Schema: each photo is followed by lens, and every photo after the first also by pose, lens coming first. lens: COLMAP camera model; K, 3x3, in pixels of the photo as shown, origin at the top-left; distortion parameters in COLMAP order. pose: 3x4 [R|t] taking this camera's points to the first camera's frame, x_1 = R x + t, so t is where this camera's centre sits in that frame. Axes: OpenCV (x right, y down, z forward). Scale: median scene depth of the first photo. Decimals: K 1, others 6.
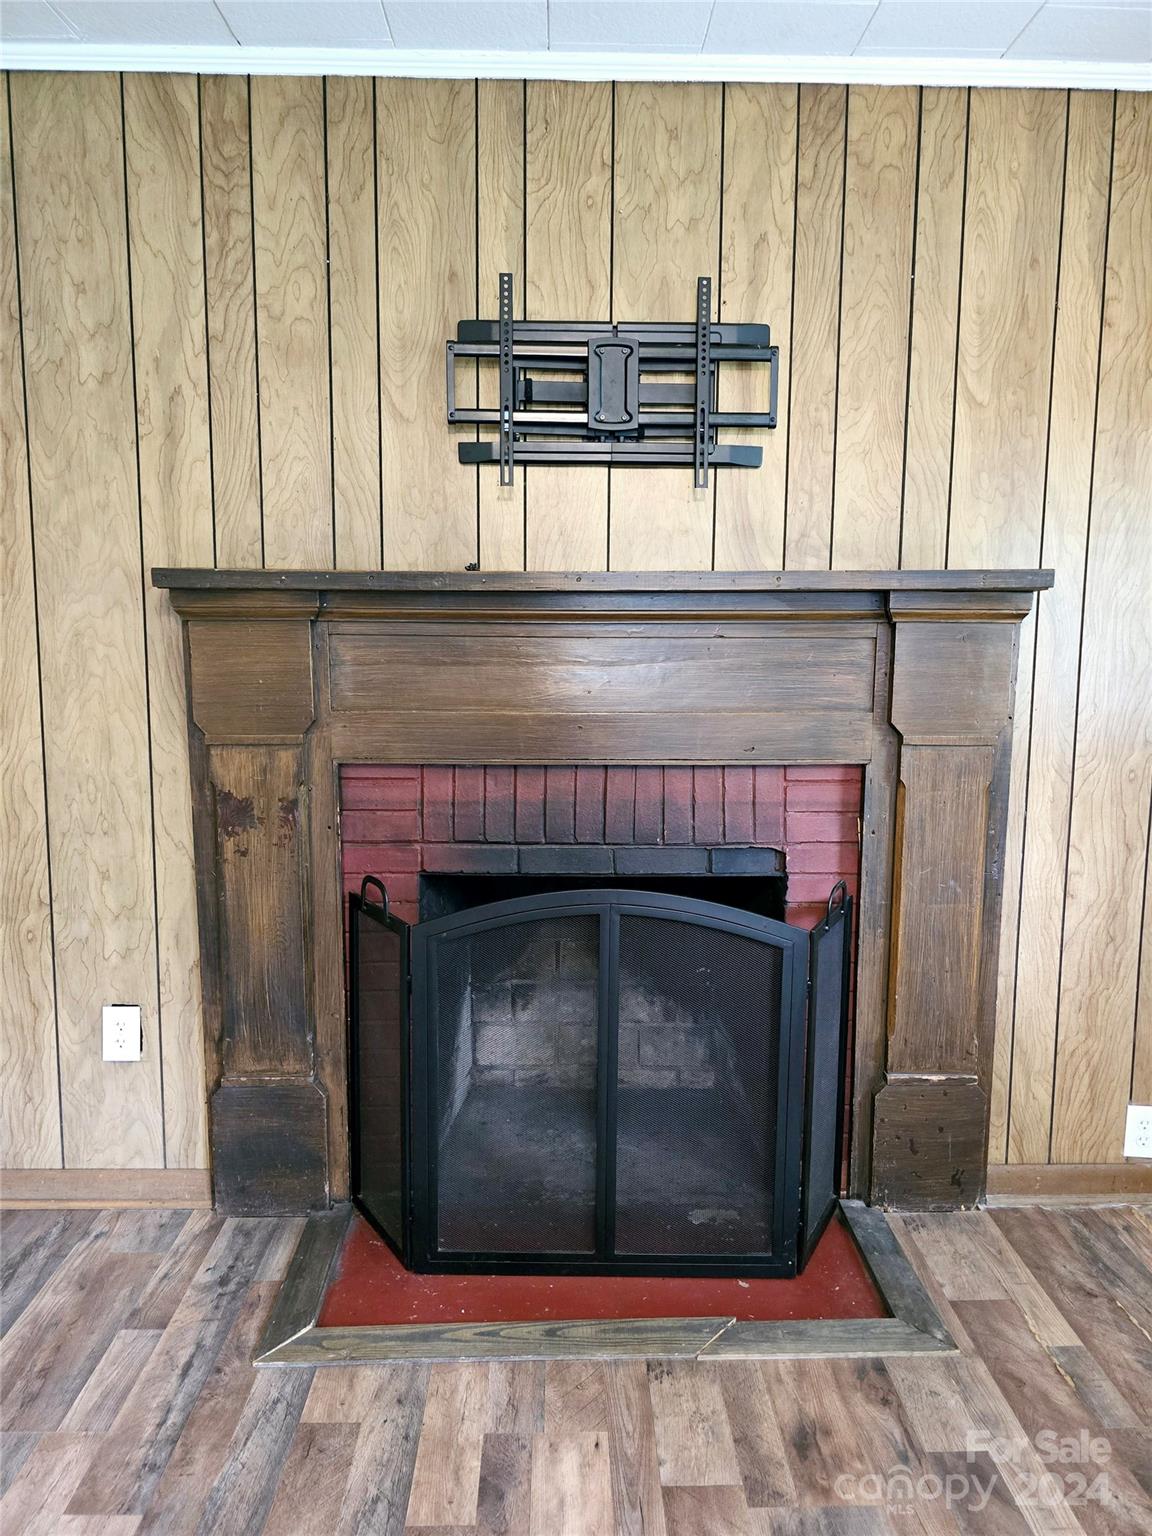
lens RADIAL K [[1026.1, 0, 586.3], [0, 1026.1, 756.6], [0, 0, 1]] dist [0.040970, -0.040407]
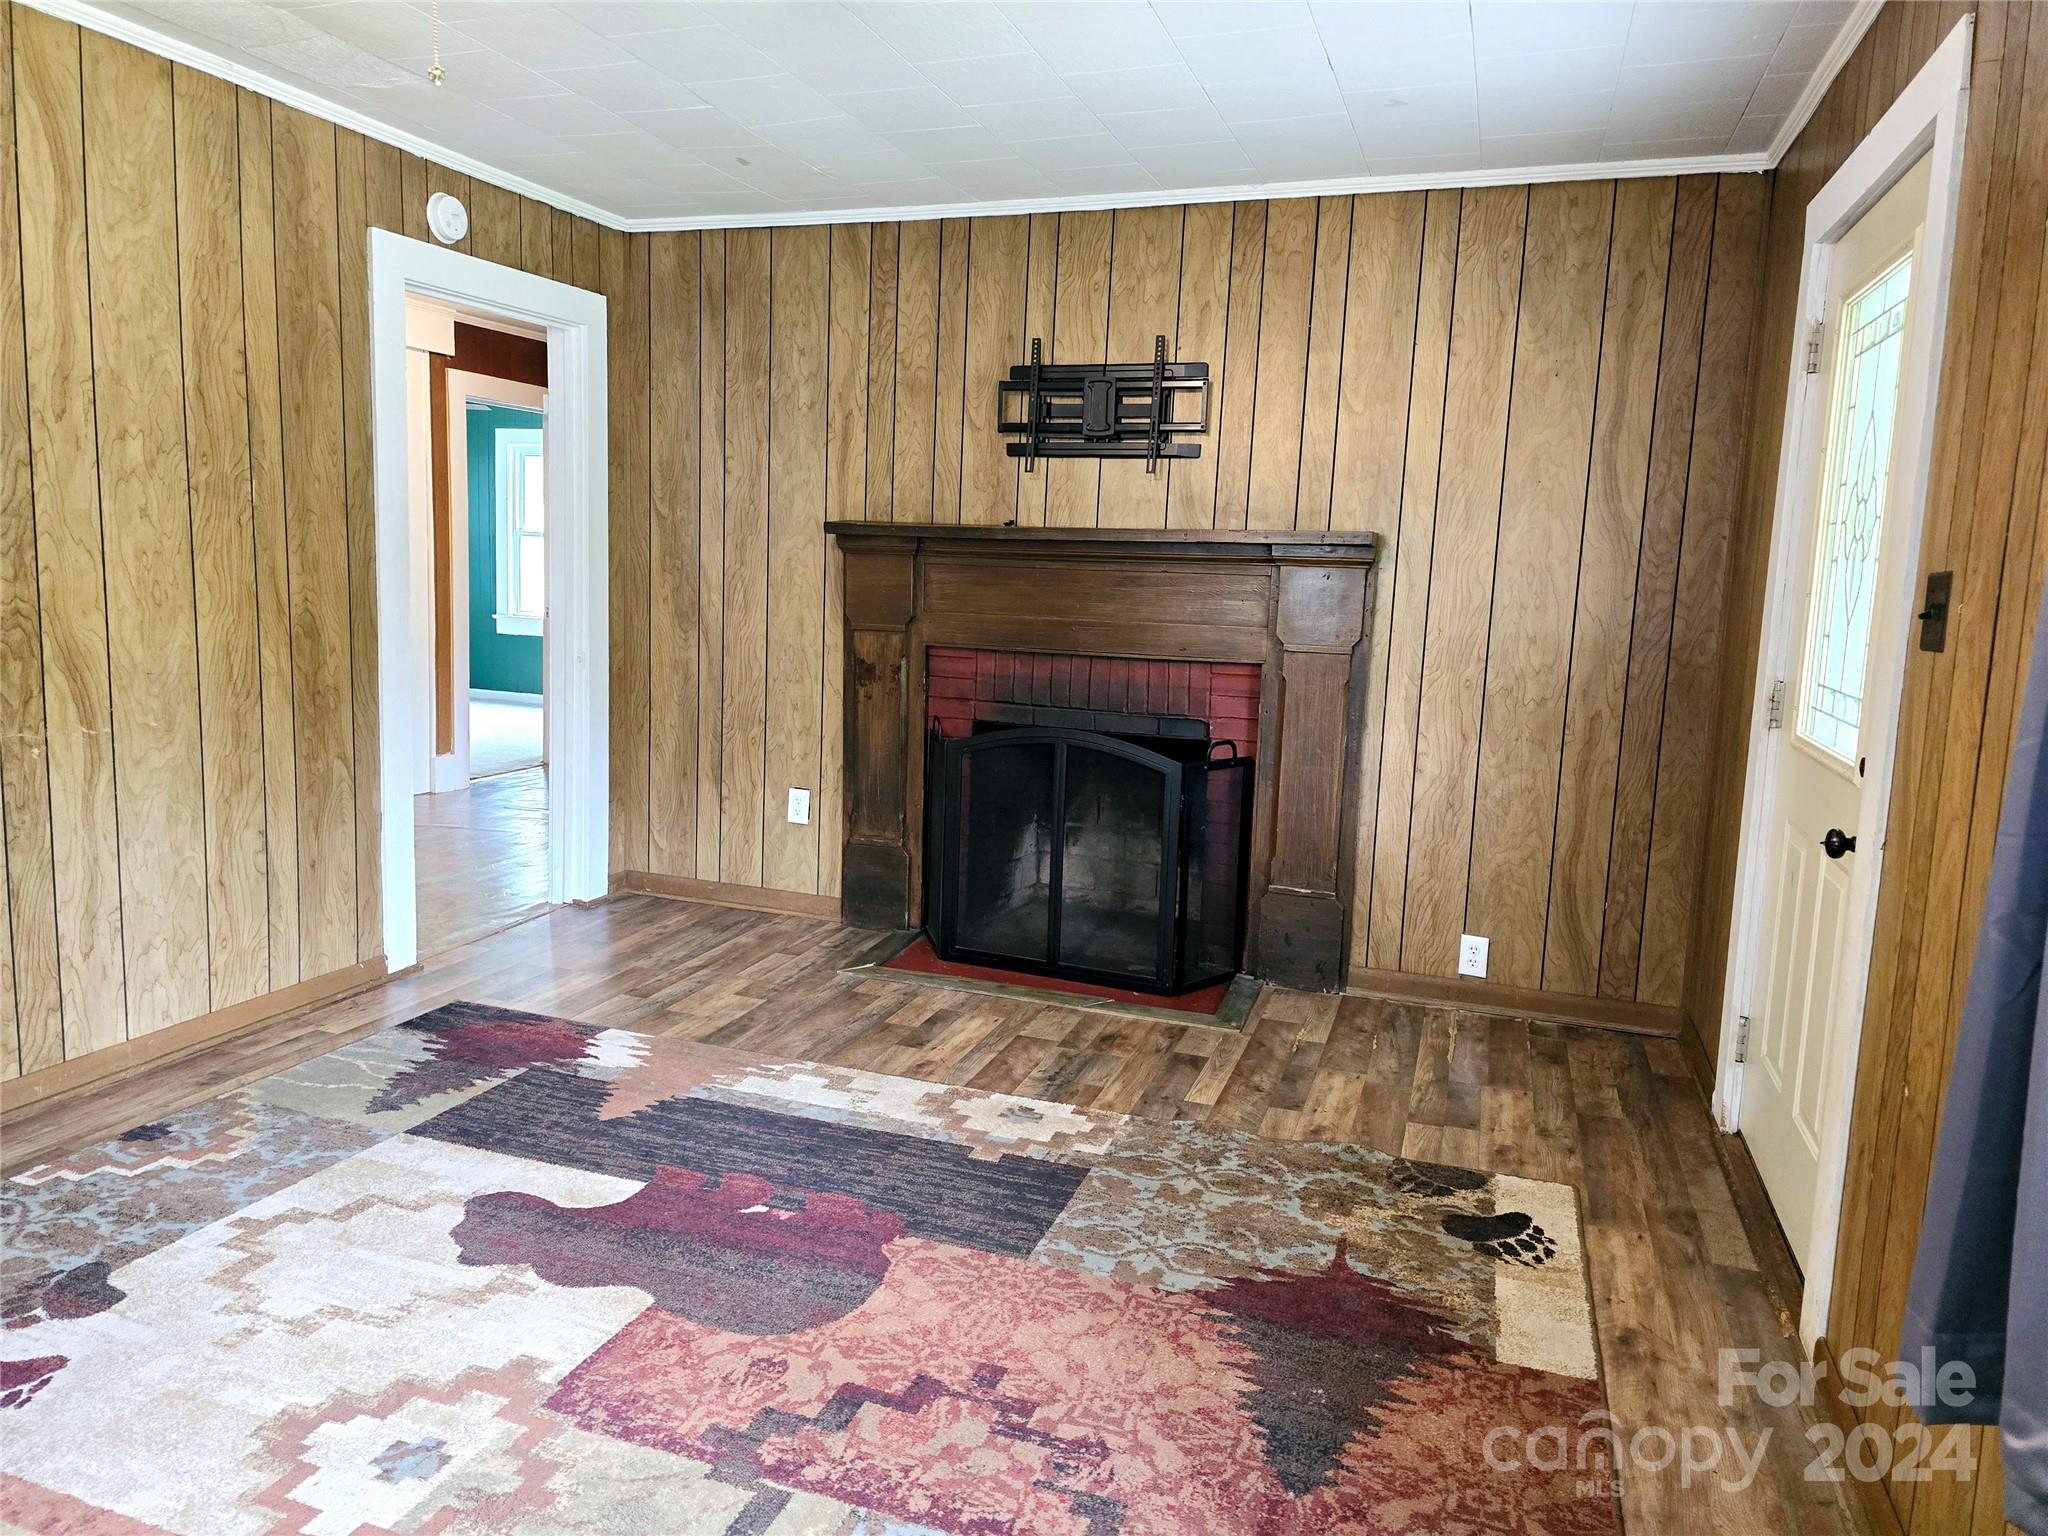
lens RADIAL K [[1368.2, 0, 1029.1], [0, 1368.2, 731.0], [0, 0, 1]] dist [0.040970, -0.040407]
pose [[0.934267, 0.069812, -0.349672, 0.657875], [-0.068773, 0.997513, 0.015404, 0.096092], [0.349878, 0.009657, 0.936745, -0.922912]]
